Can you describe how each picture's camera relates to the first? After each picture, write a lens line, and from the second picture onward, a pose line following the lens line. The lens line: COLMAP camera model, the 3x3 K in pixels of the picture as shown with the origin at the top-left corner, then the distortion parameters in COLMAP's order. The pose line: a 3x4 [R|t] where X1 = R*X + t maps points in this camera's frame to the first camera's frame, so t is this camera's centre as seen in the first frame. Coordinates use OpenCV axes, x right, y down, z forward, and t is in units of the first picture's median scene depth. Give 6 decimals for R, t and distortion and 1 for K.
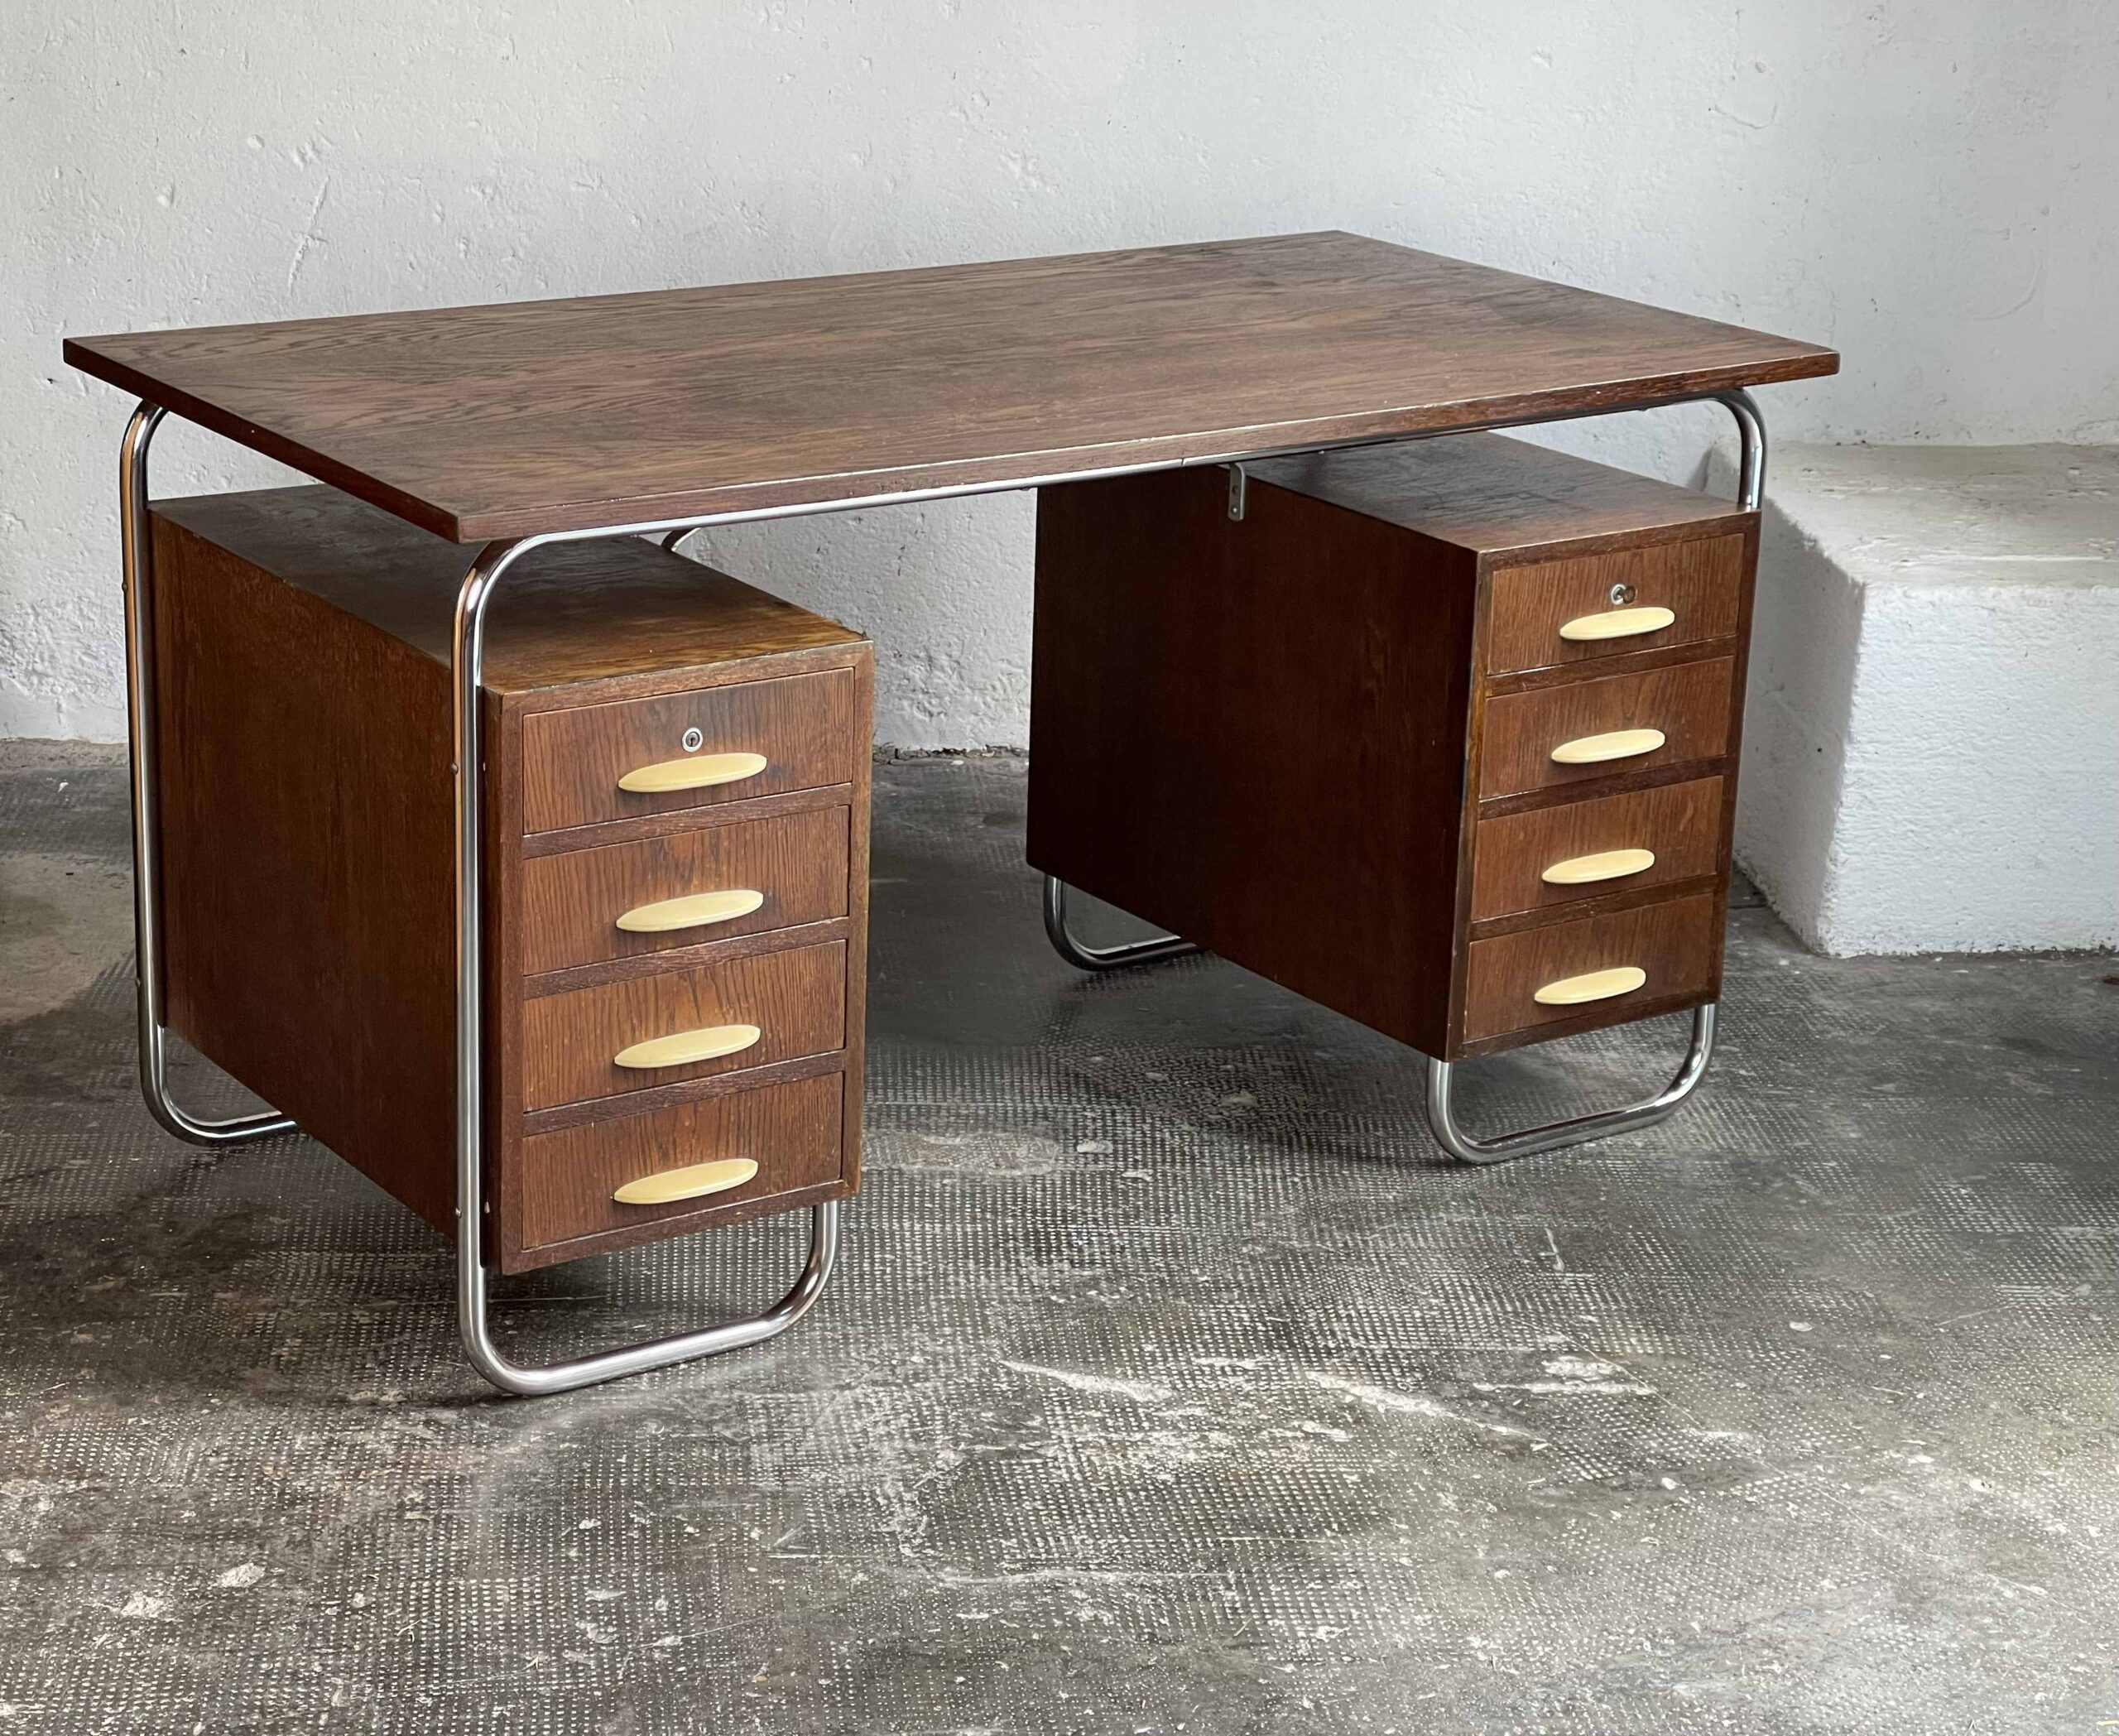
lens RADIAL K [[4292.7, 0, 964.4], [0, 4292.7, 842.7], [0, 0, 1]] dist [0.323449, -0.884968]
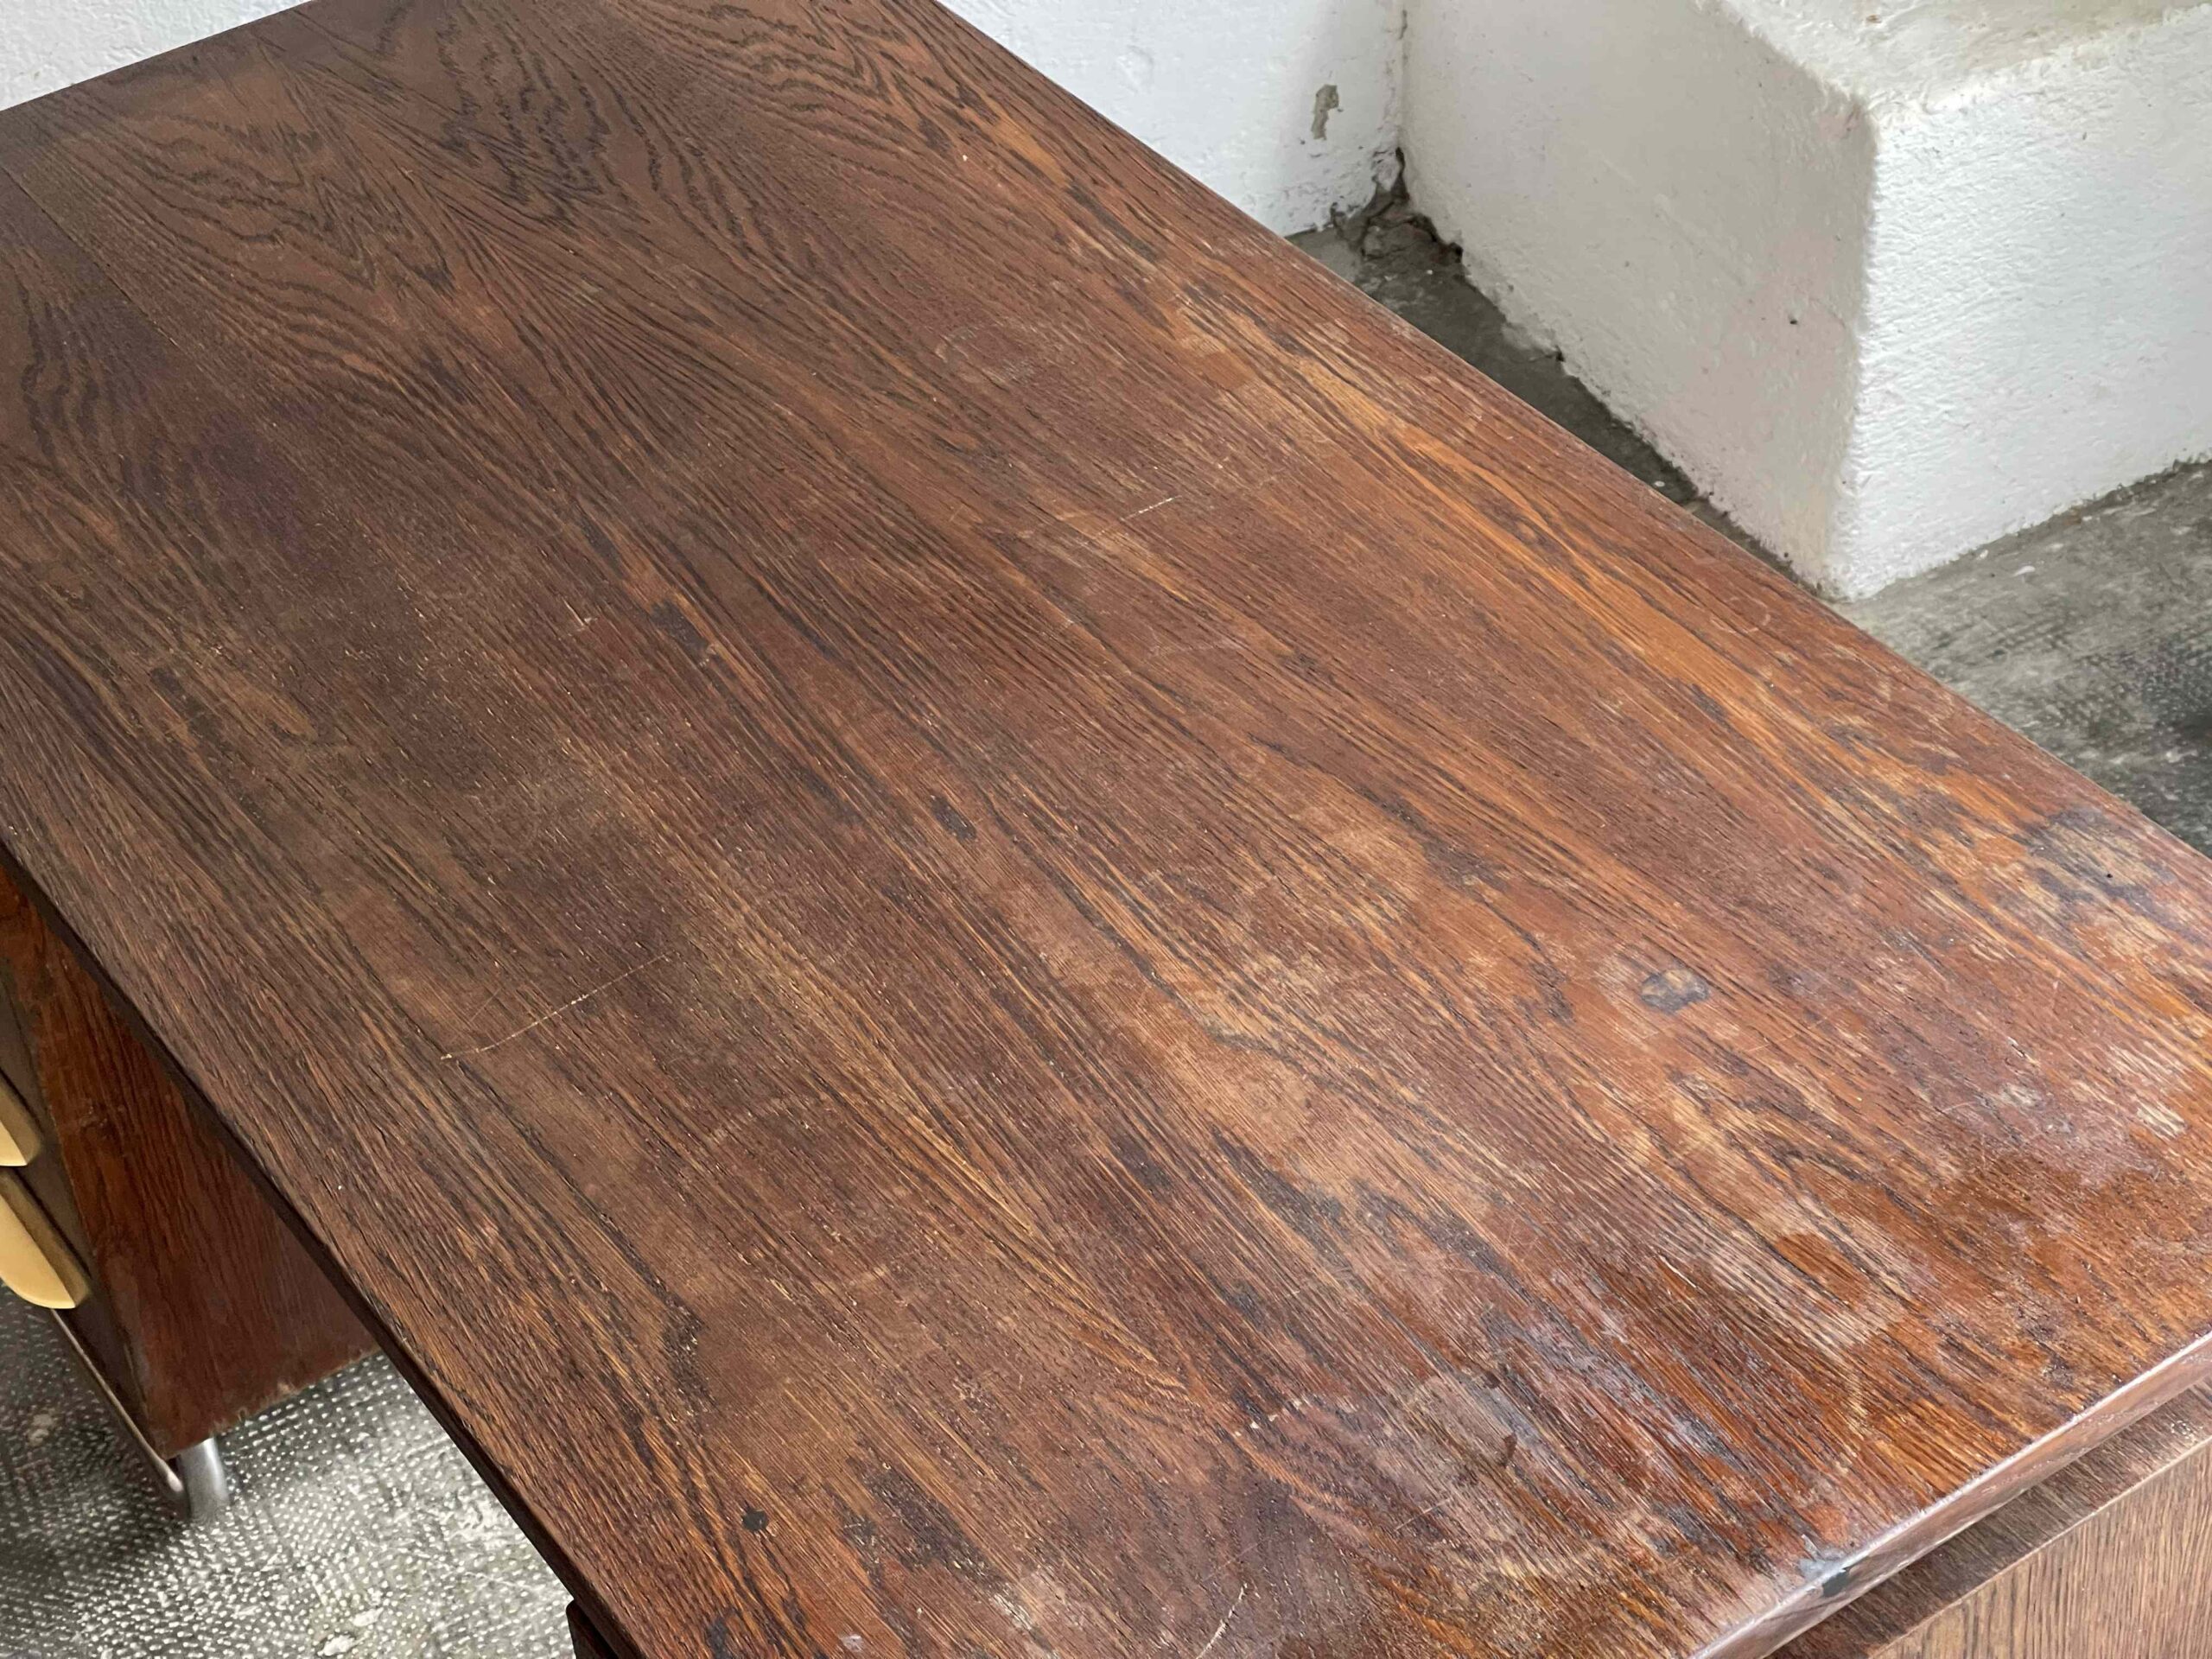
lens RADIAL K [[4177.7, 0, 1081.1], [0, 4177.7, 830.6], [0, 0, 1]] dist [0.039512, 1.030271]
pose [[0.924498, -0.312643, 0.218077, -0.095187], [0.209356, 0.894544, 0.394920, -0.301341], [-0.318548, -0.319447, 0.892458, 0.554134]]
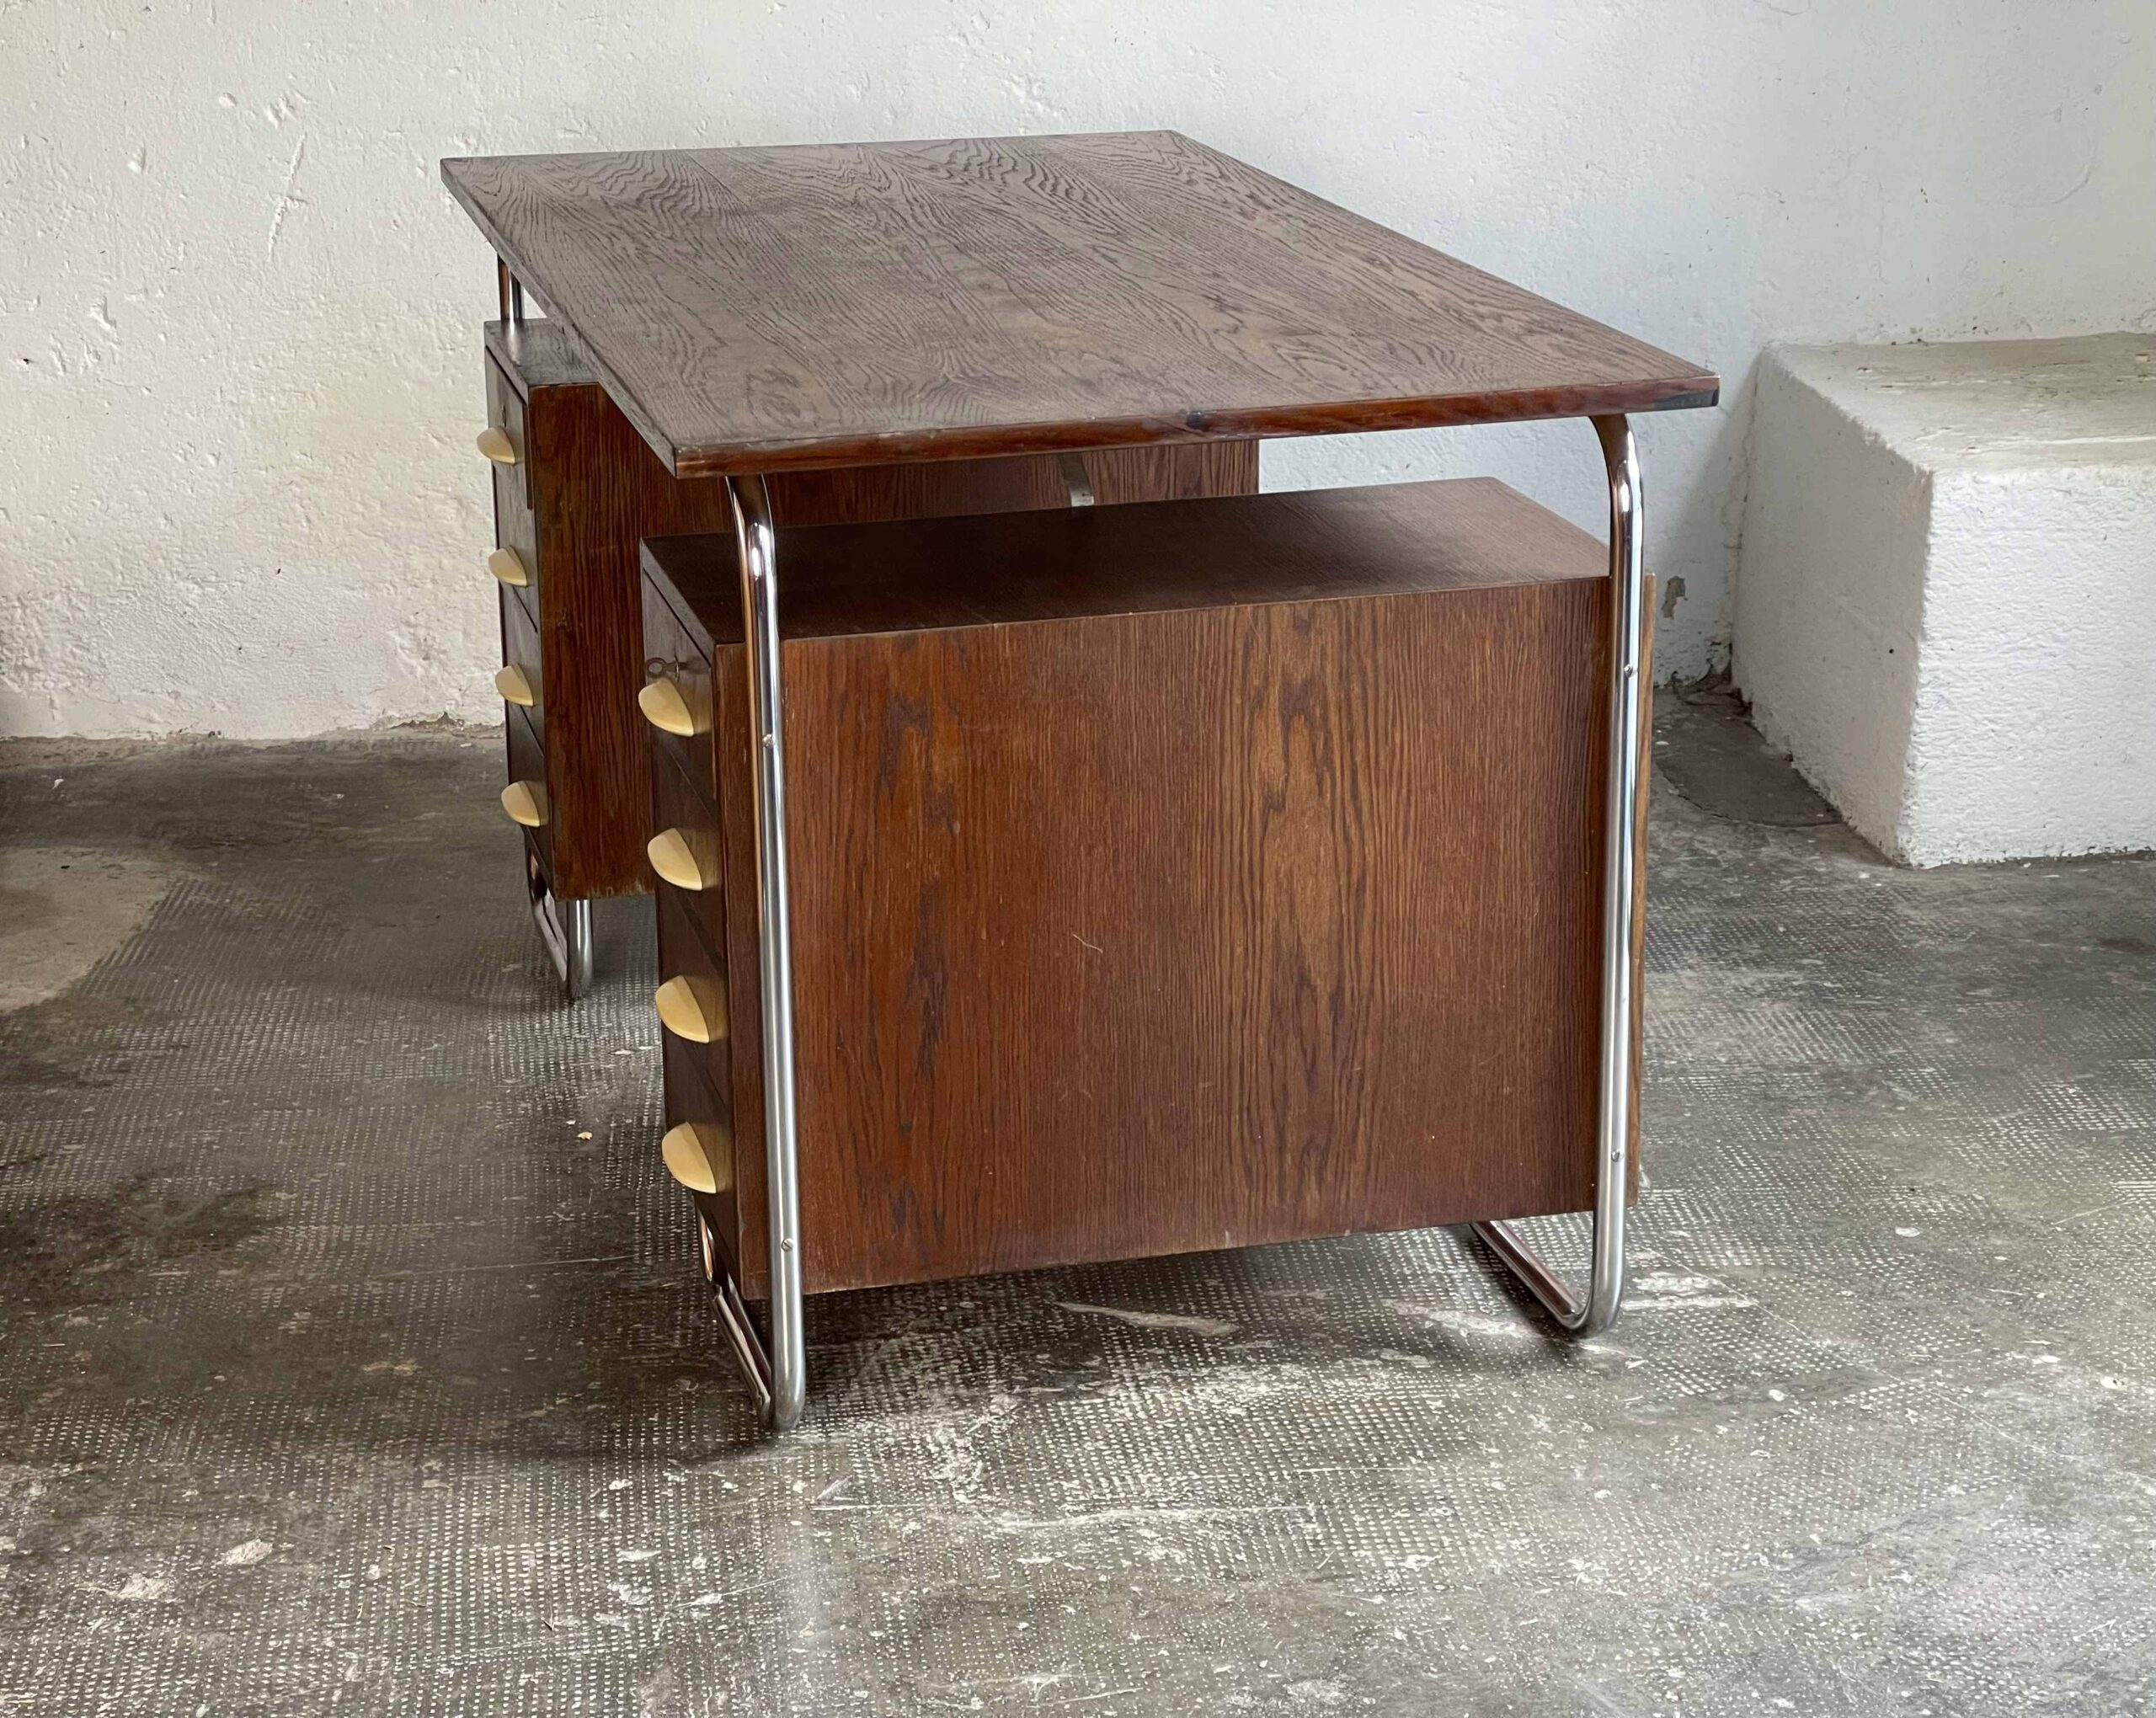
lens RADIAL K [[4251.7, 0, 974.7], [0, 4251.7, 865.2], [0, 0, 1]] dist [0.328908, -0.991404]
pose [[0.998940, -0.045129, -0.009102, 0.003745], [0.045026, 0.998924, -0.011140, 0.035004], [0.009595, 0.010718, 0.999897, 0.071209]]
